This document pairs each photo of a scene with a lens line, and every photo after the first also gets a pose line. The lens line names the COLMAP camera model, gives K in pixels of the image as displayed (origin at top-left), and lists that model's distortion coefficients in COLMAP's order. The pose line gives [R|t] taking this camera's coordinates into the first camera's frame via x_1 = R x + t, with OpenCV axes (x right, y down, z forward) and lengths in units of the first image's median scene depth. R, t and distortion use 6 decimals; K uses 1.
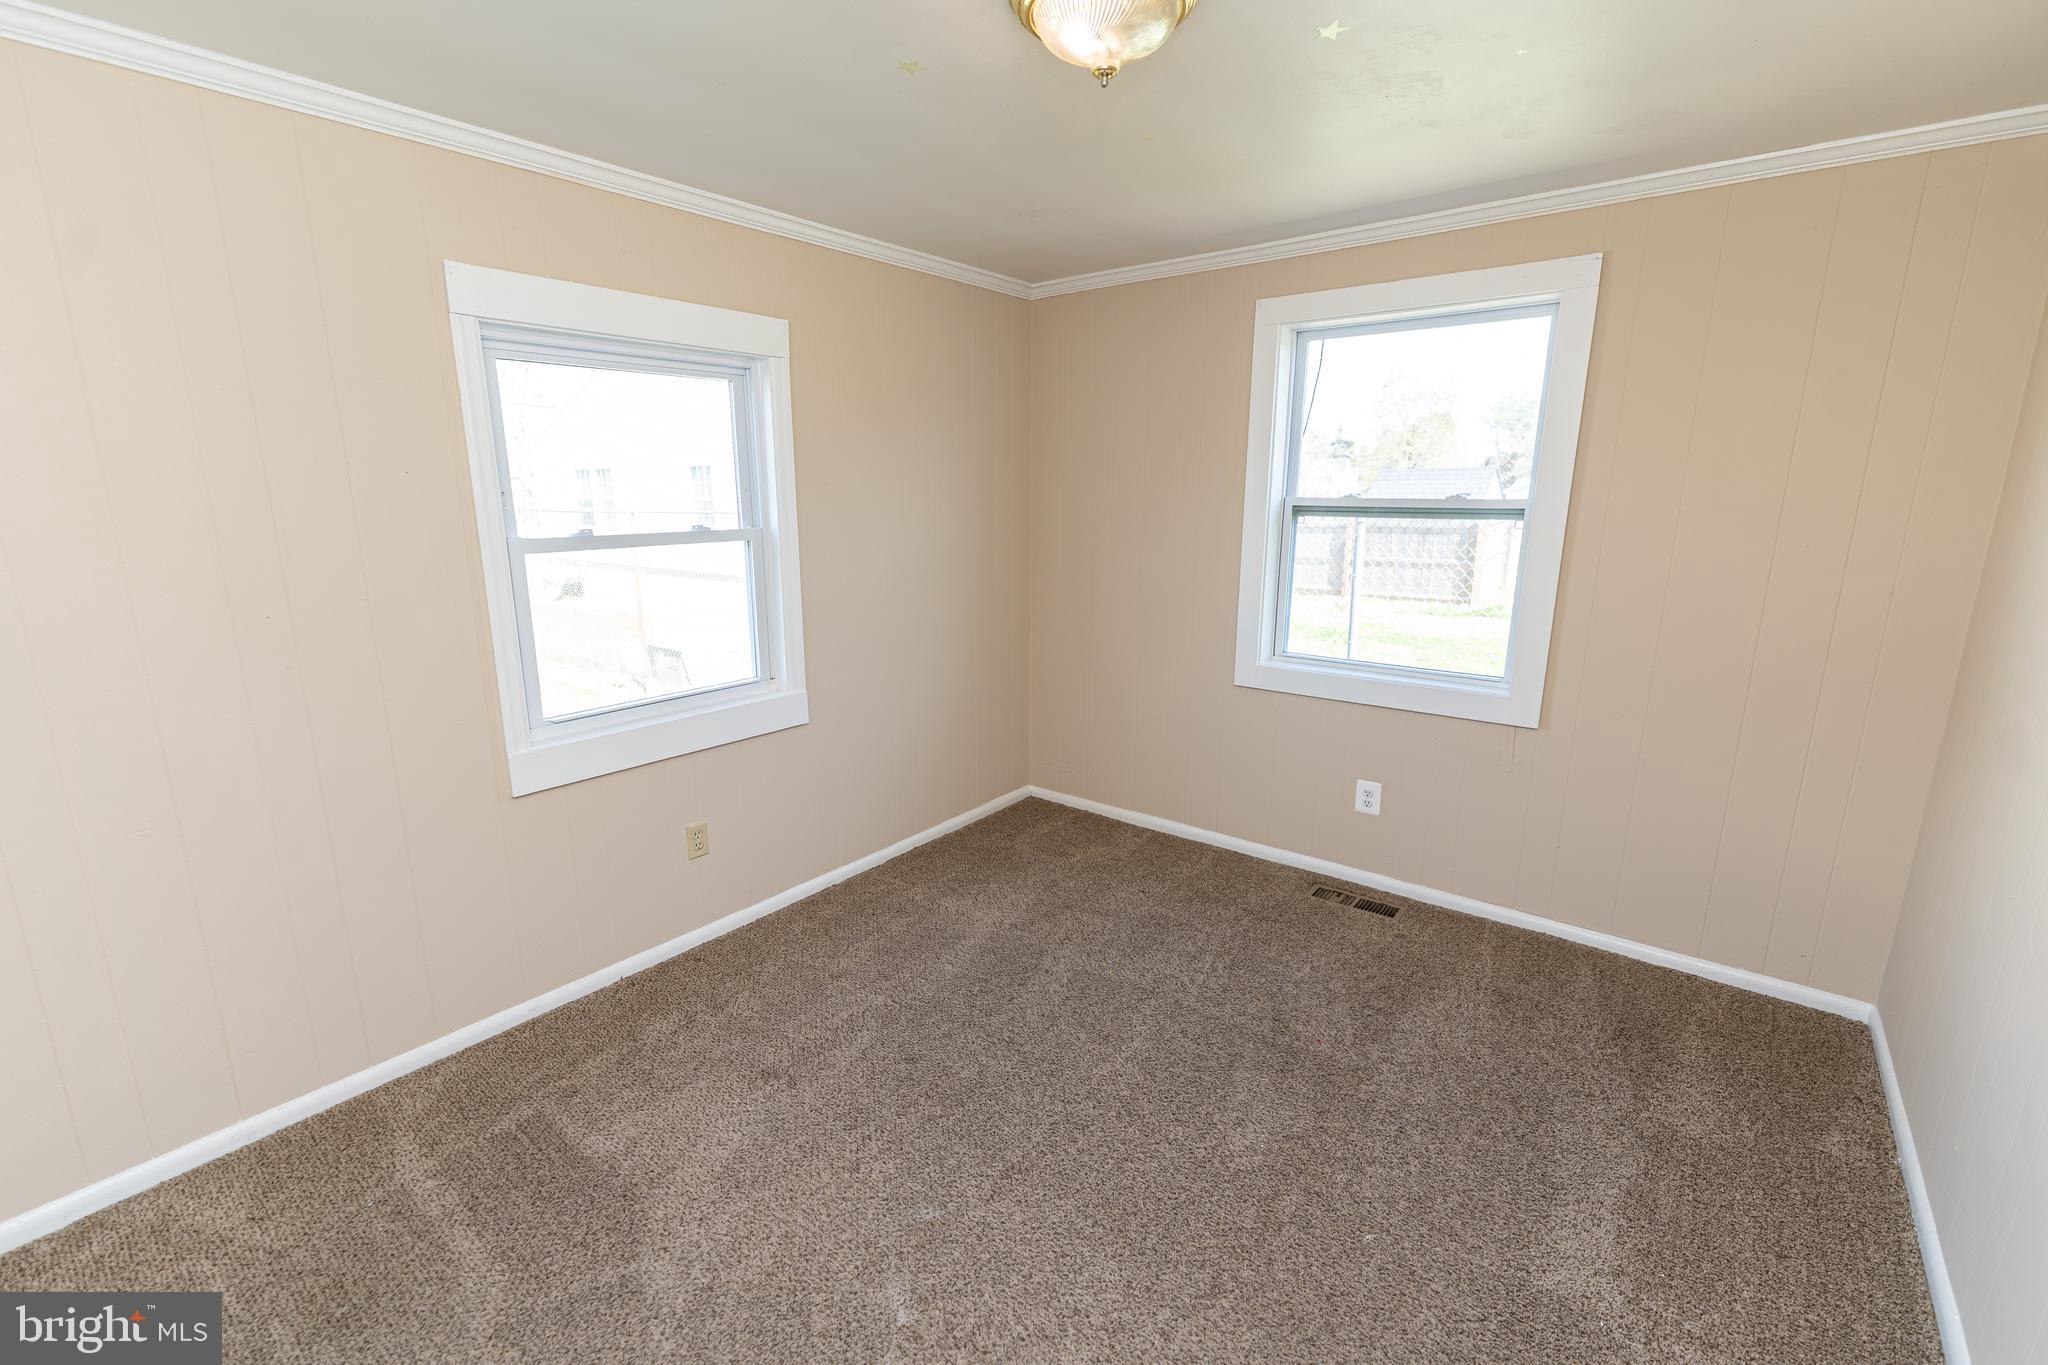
lens RADIAL K [[865.1, 0, 1018.4], [0, 865.1, 688.9], [0, 0, 1]] dist [0.000699, -0.000129]
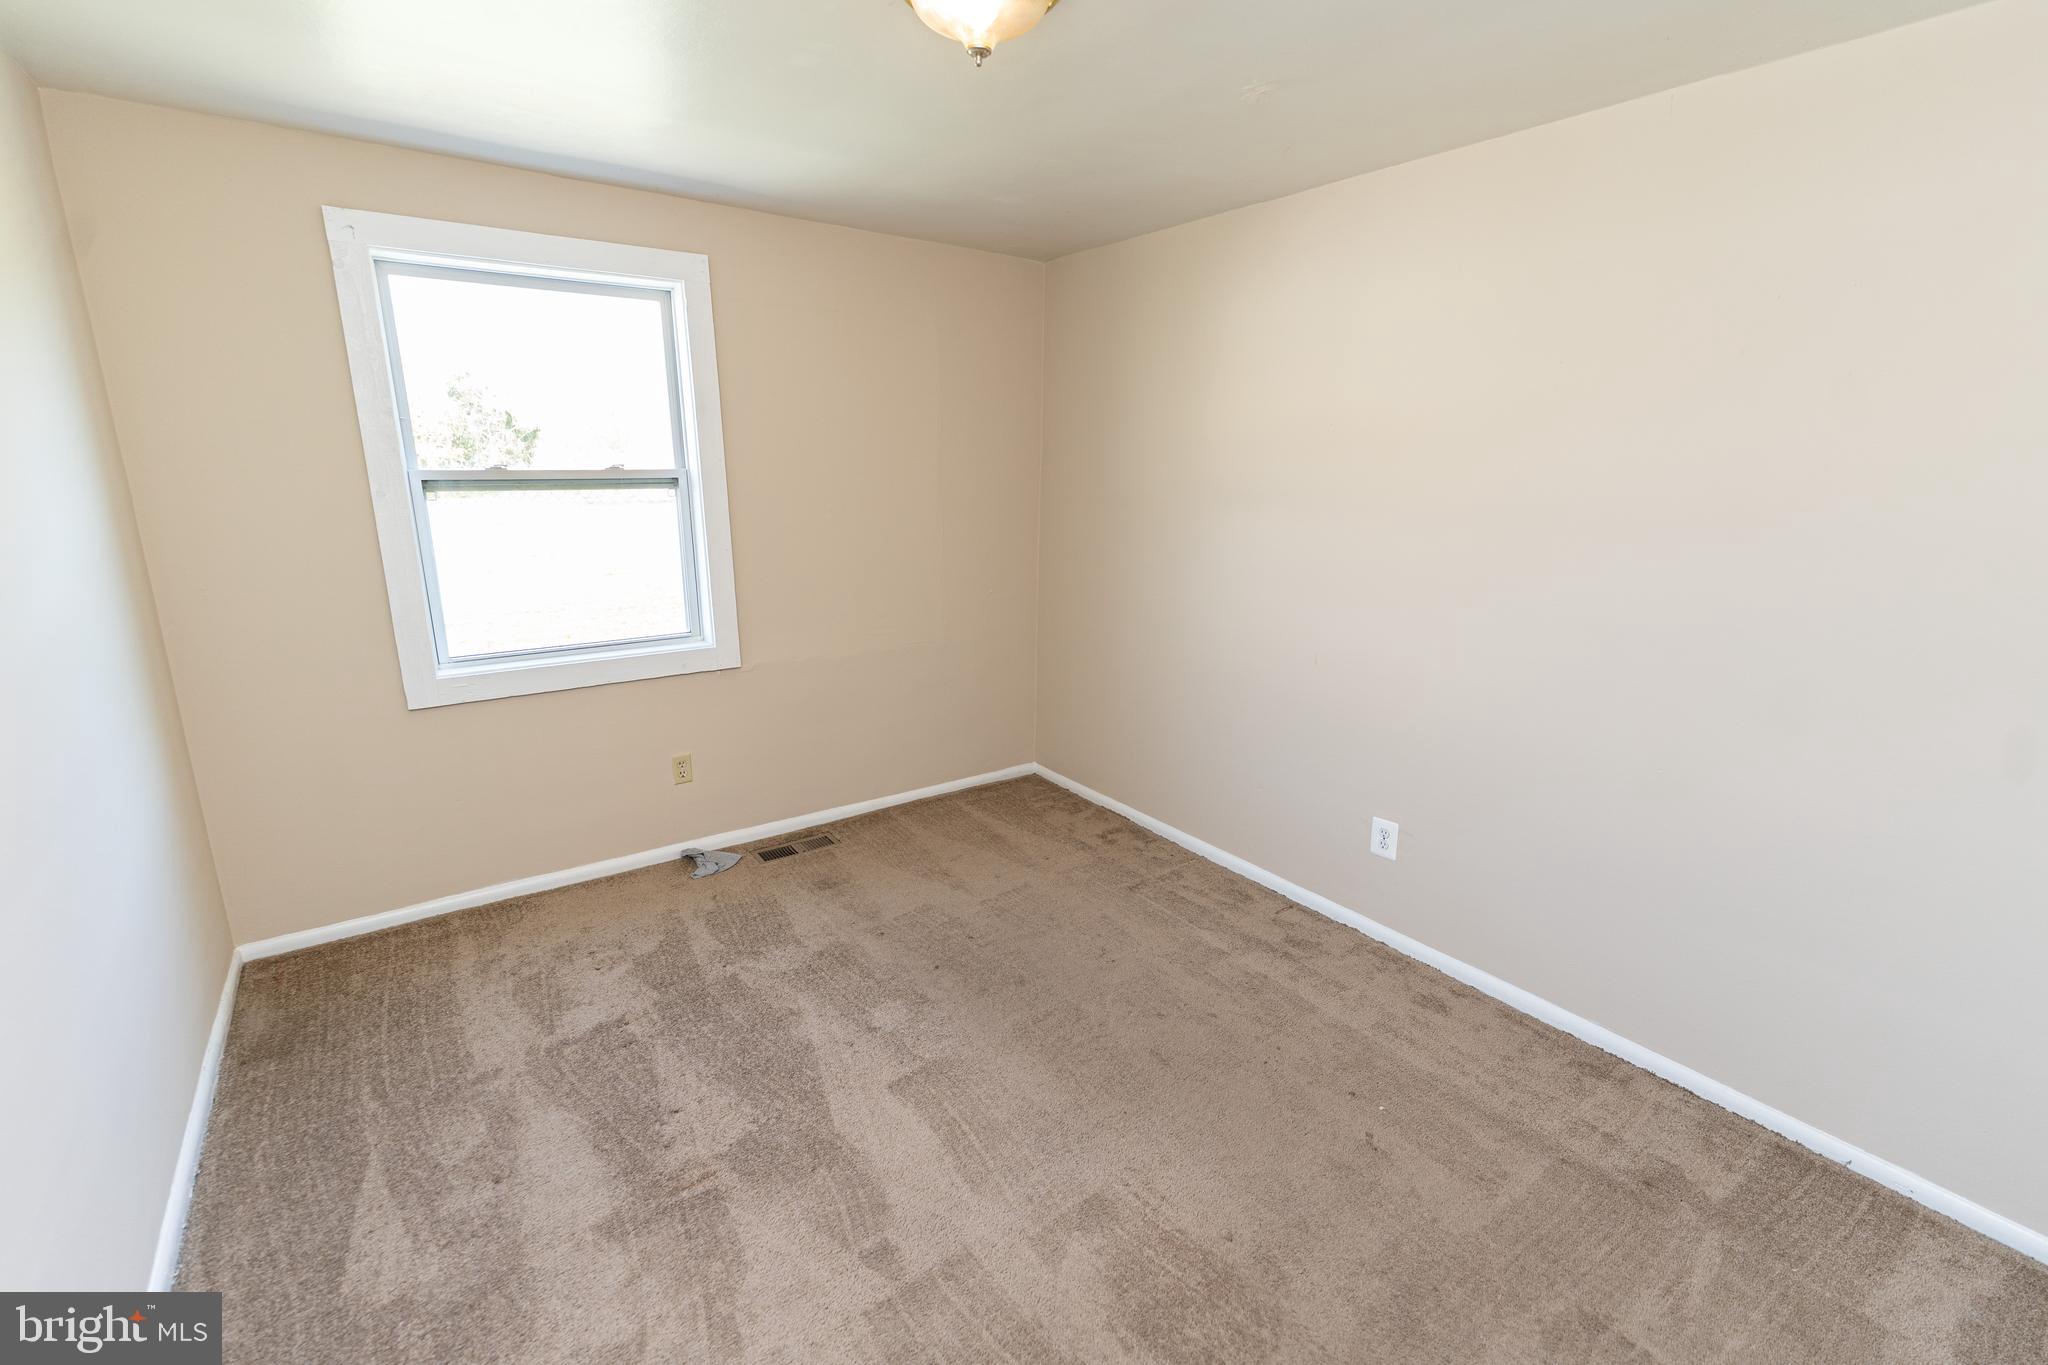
lens RADIAL K [[872.8, 0, 998.9], [0, 872.8, 676.2], [0, 0, 1]] dist [-0.001094, 0.000247]
pose [[0.300487, -0.230946, 0.925403, -0.320737], [0.211036, 0.962293, 0.171627, -0.059787], [-0.930146, 0.143722, 0.337895, 0.241583]]
